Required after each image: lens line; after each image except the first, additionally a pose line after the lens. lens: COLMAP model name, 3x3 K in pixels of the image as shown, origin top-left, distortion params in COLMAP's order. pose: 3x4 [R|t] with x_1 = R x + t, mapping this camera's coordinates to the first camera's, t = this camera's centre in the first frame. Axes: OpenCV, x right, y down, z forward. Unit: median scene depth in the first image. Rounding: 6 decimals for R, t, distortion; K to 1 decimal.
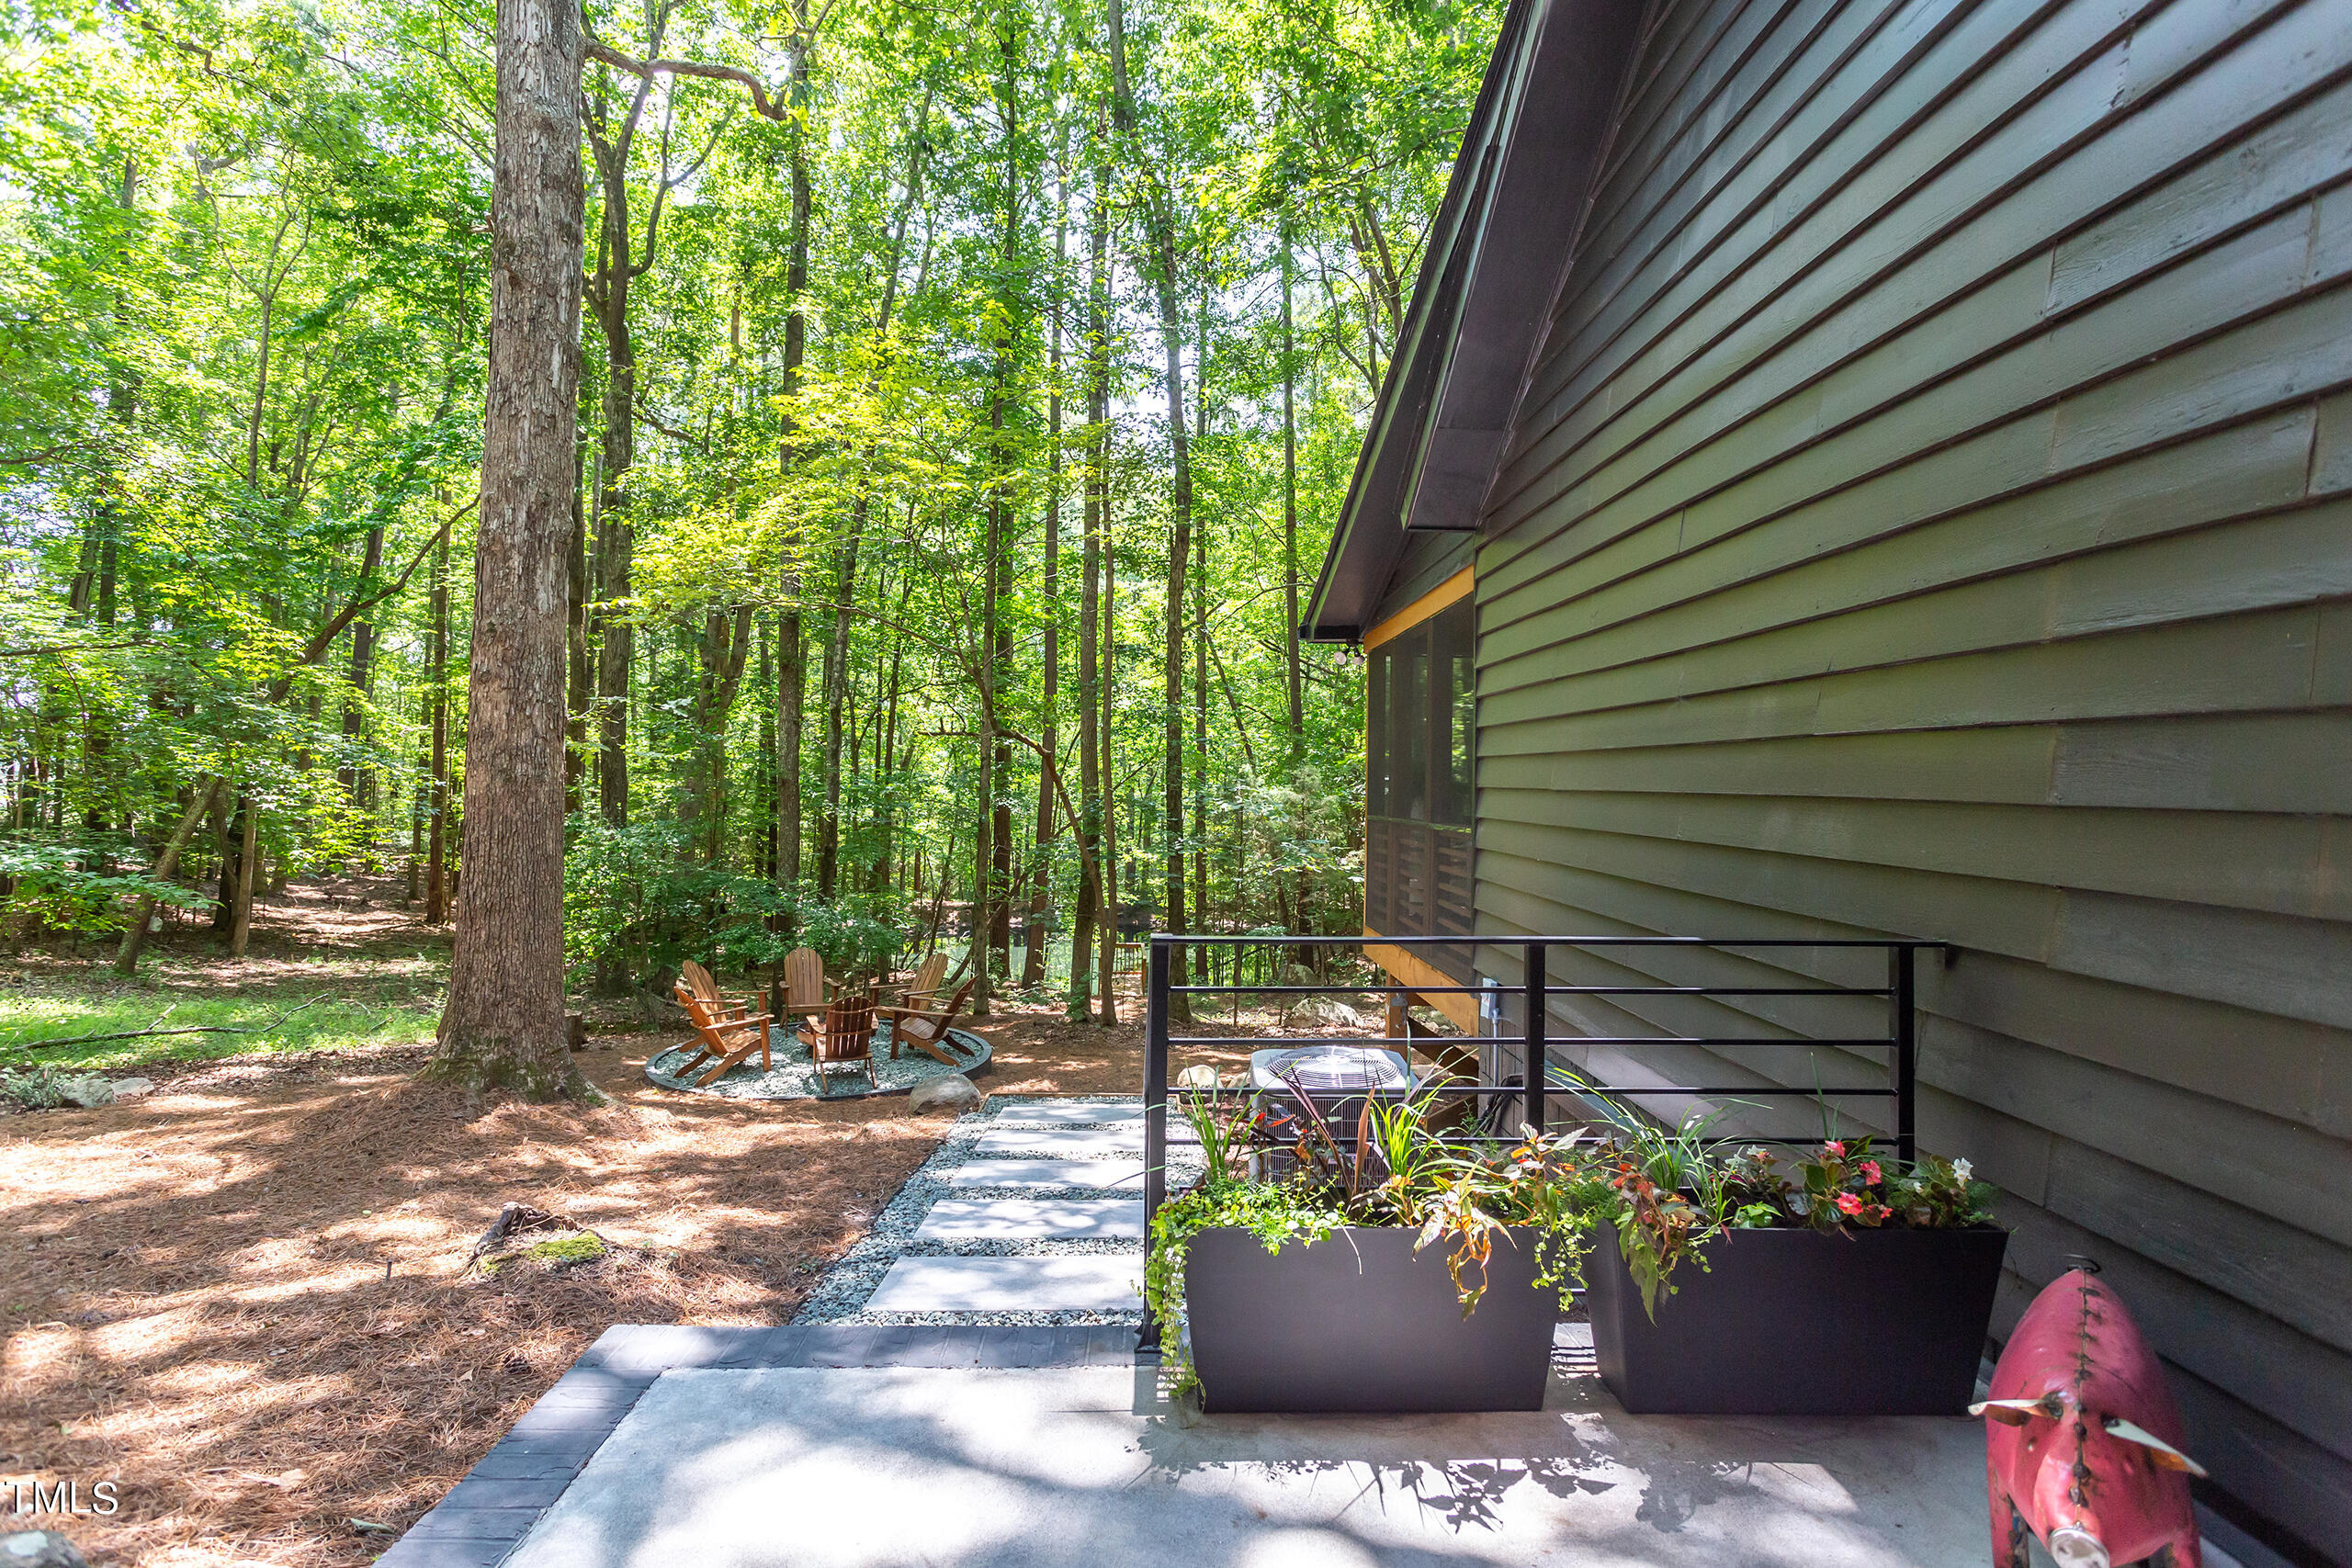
lens RADIAL K [[1195.2, 0, 1170.3], [0, 1195.2, 784.0], [0, 0, 1]] dist [0.003323, 0.000418]
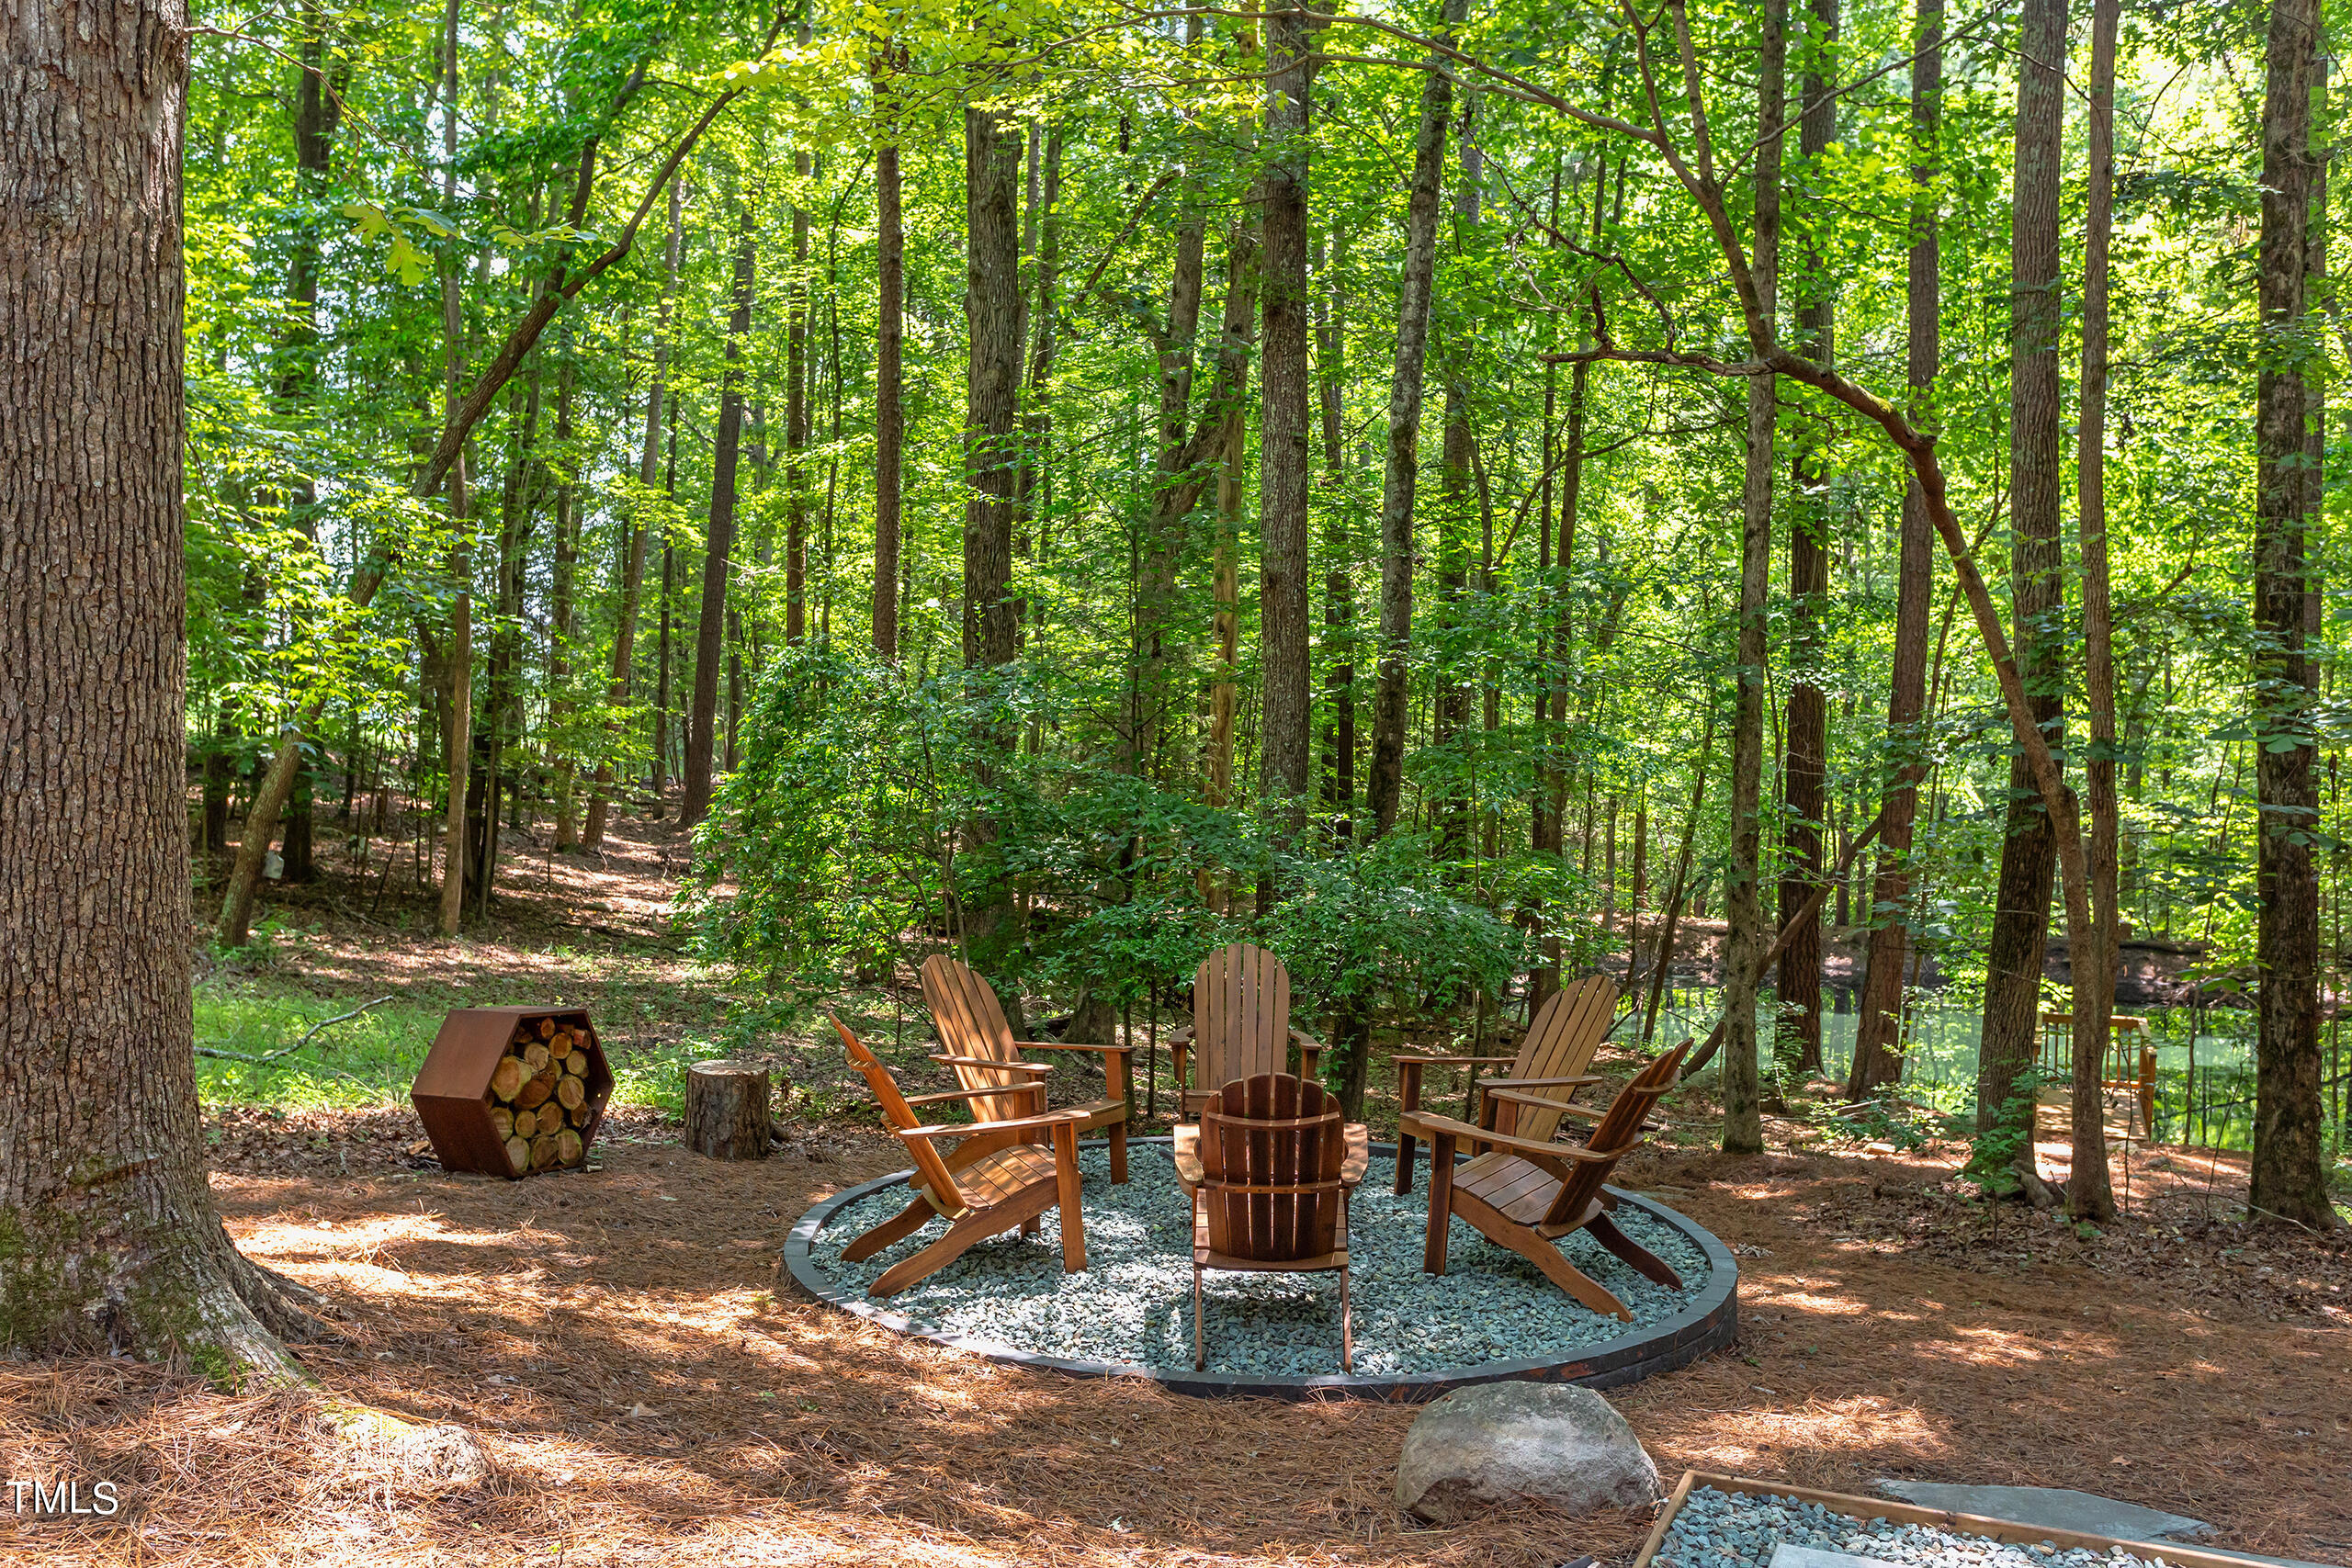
lens RADIAL K [[1929.2, 0, 1175.1], [0, 1929.2, 788.1], [0, 0, 1]] dist [0.010564, 0.003980]
pose [[0.894752, 0.008289, -0.446486, -0.036282], [-0.000840, 0.999857, 0.016880, 0.056523], [0.446562, -0.014728, 0.894631, 0.322357]]
